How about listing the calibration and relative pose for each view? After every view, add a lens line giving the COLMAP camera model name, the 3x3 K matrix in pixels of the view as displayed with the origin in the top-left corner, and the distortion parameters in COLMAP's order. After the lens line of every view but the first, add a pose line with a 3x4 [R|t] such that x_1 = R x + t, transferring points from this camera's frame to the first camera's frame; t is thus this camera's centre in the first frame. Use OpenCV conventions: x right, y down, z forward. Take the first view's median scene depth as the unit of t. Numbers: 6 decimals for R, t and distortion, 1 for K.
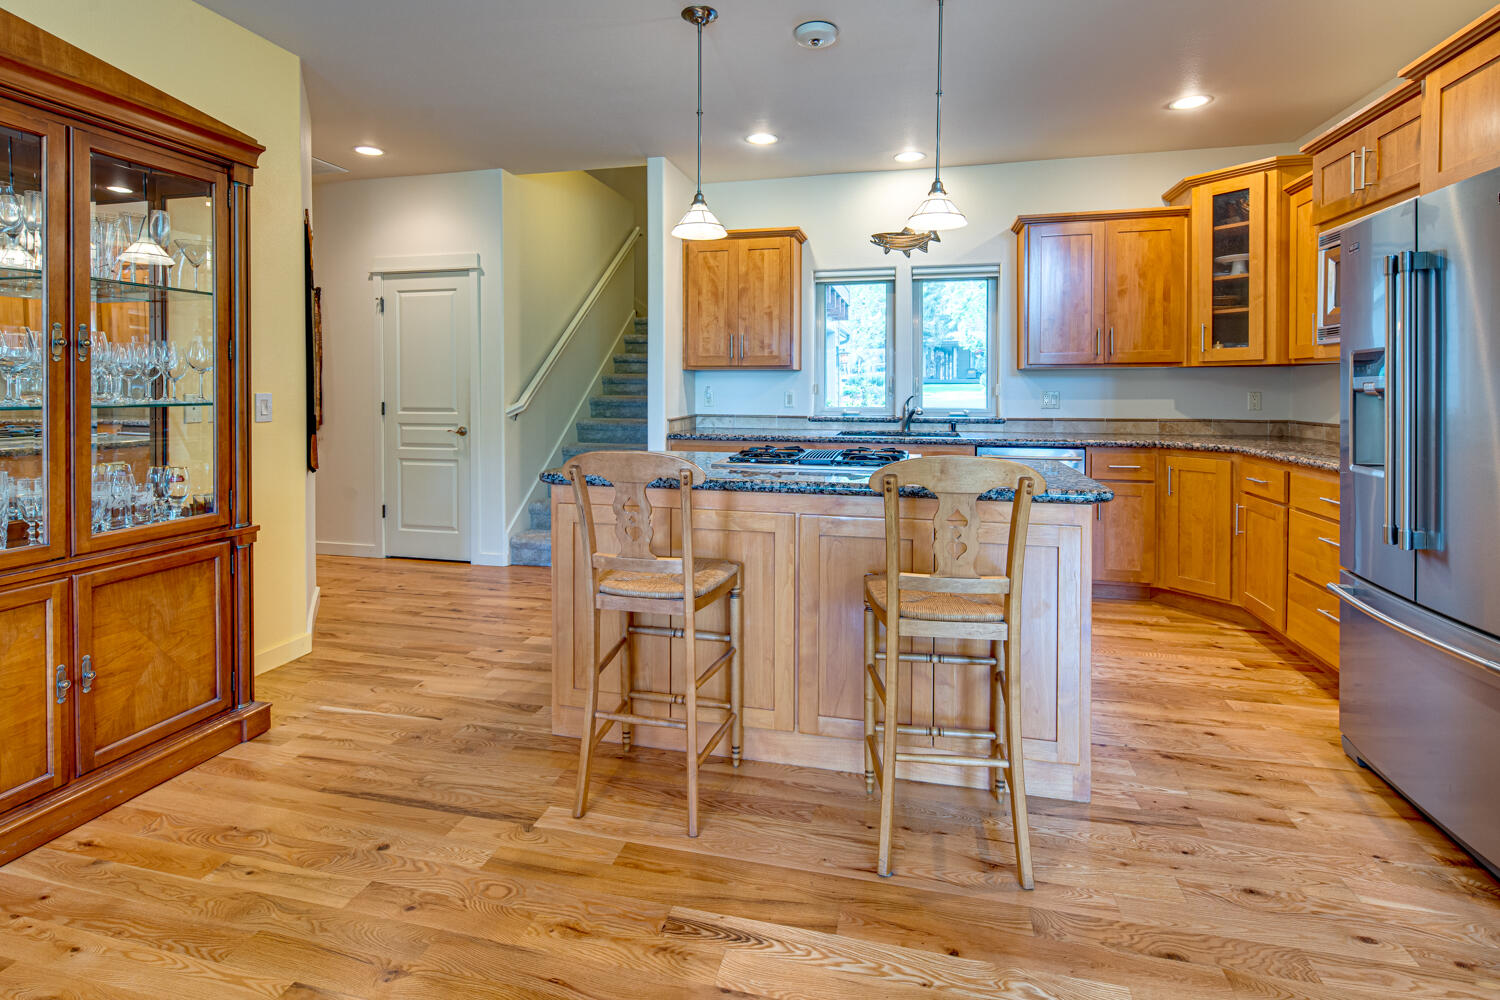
lens RADIAL K [[727.3, 0, 742.4], [0, 727.3, 401.0], [0, 0, 1]] dist [0.002582, -0.003795]
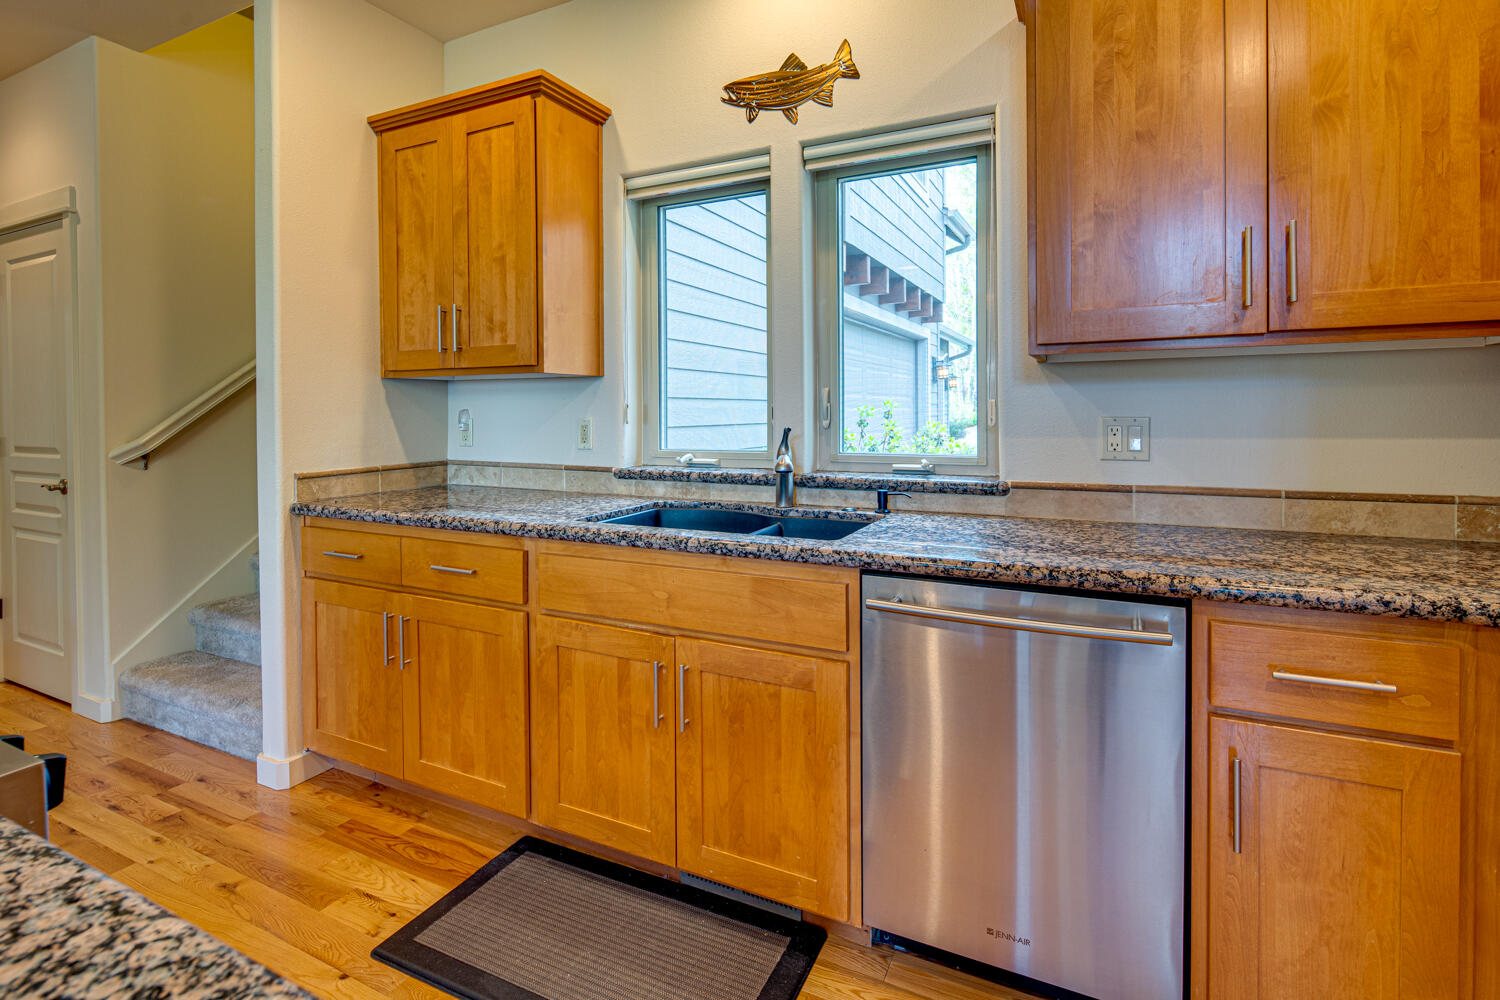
lens RADIAL K [[727.3, 0, 742.7], [0, 727.3, 420.8], [0, 0, 1]] dist [0.002582, -0.003795]
pose [[0.974185, -0.002415, -0.225736, 0.305286], [0.000780, 0.999973, -0.007328, -0.008148], [0.225748, 0.006963, 0.974161, 0.561153]]
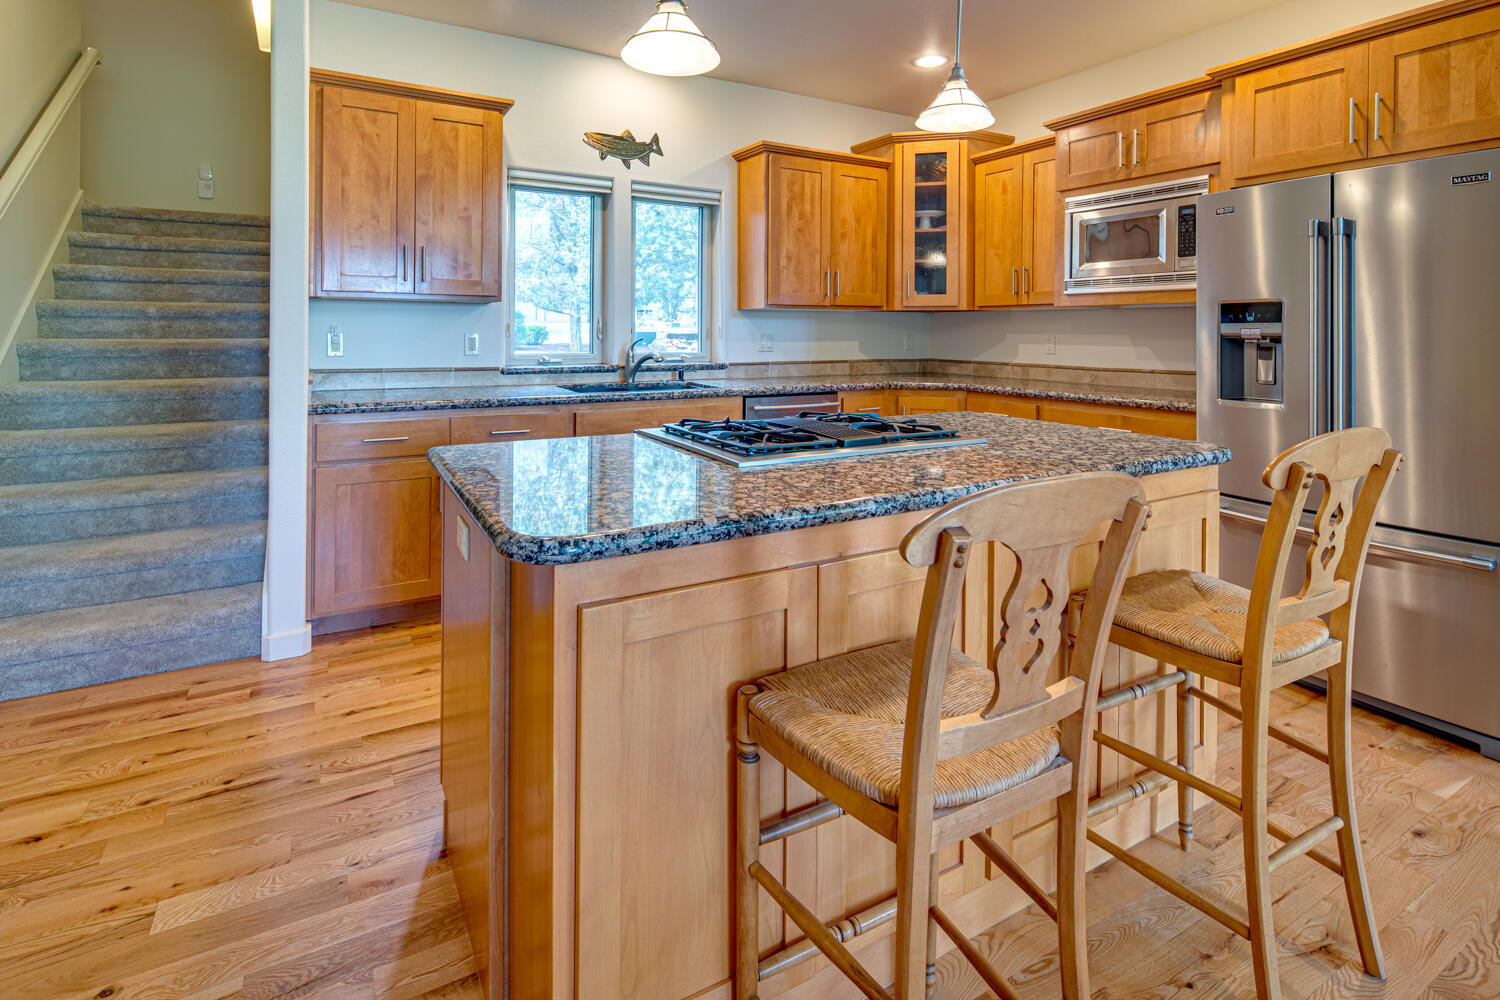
lens RADIAL K [[727.3, 0, 740.2], [0, 727.3, 333.2], [0, 0, 1]] dist [0.002582, -0.003795]
pose [[0.727904, 0.001313, 0.685678, -0.242994], [0.005786, 0.999951, -0.008058, -0.006053], [-0.685655, 0.009833, 0.727860, 0.329395]]
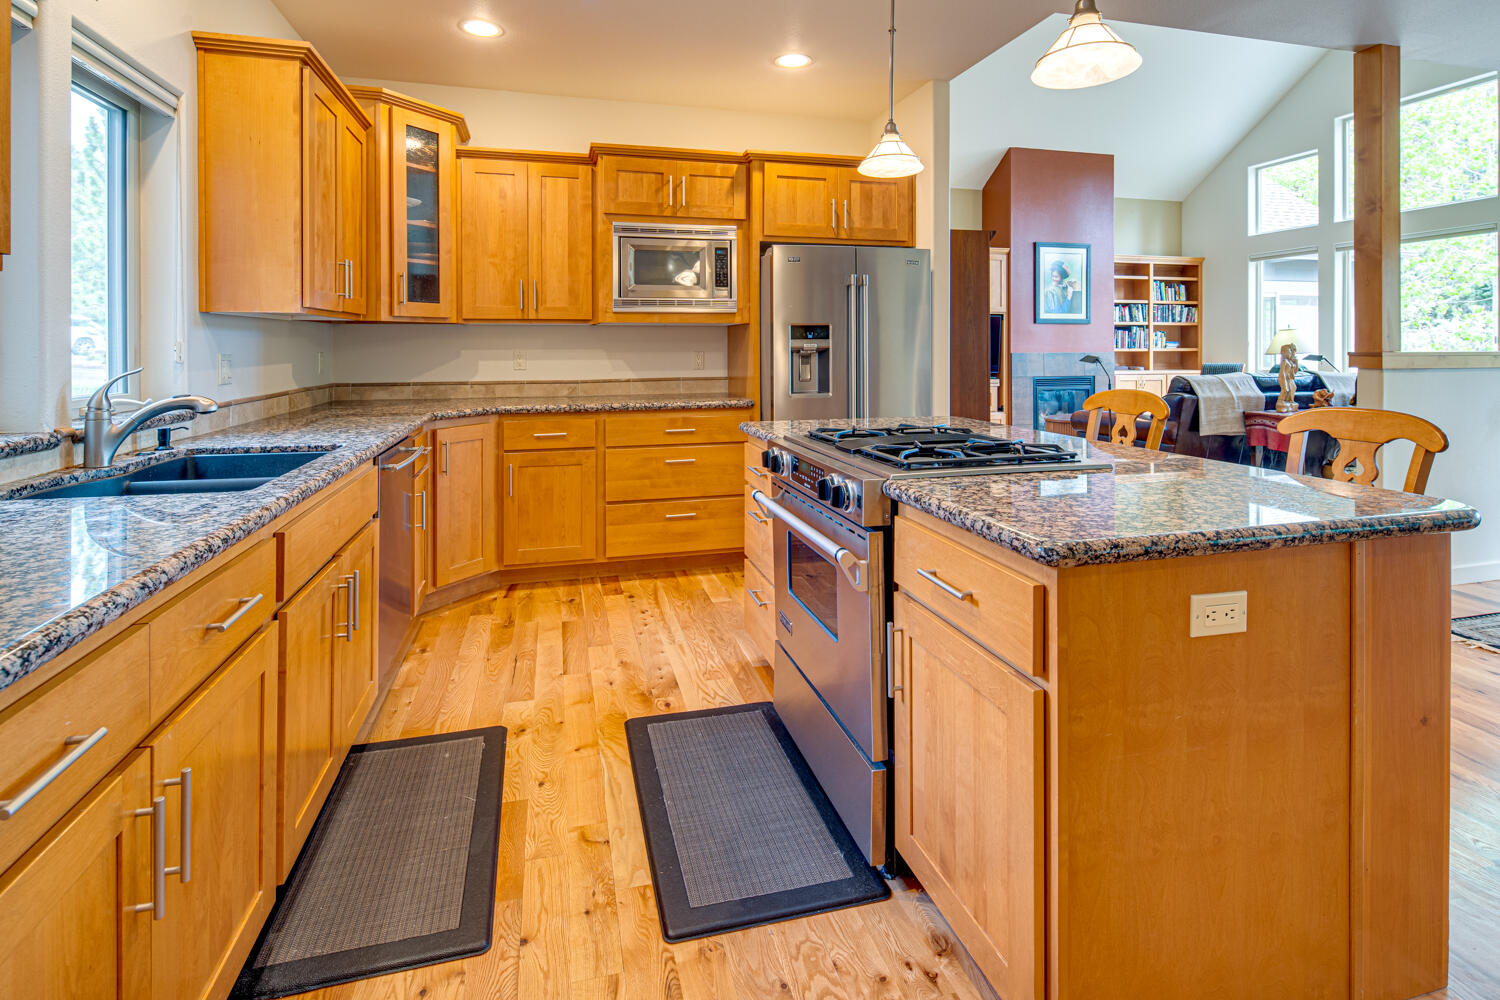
lens RADIAL K [[727.3, 0, 739.4], [0, 727.3, 347.3], [0, 0, 1]] dist [0.002582, -0.003795]
pose [[-0.469813, -0.000180, 0.882766, -0.253407], [0.018348, 0.999782, 0.009969, -0.016554], [-0.882575, 0.020881, -0.469707, 0.894774]]
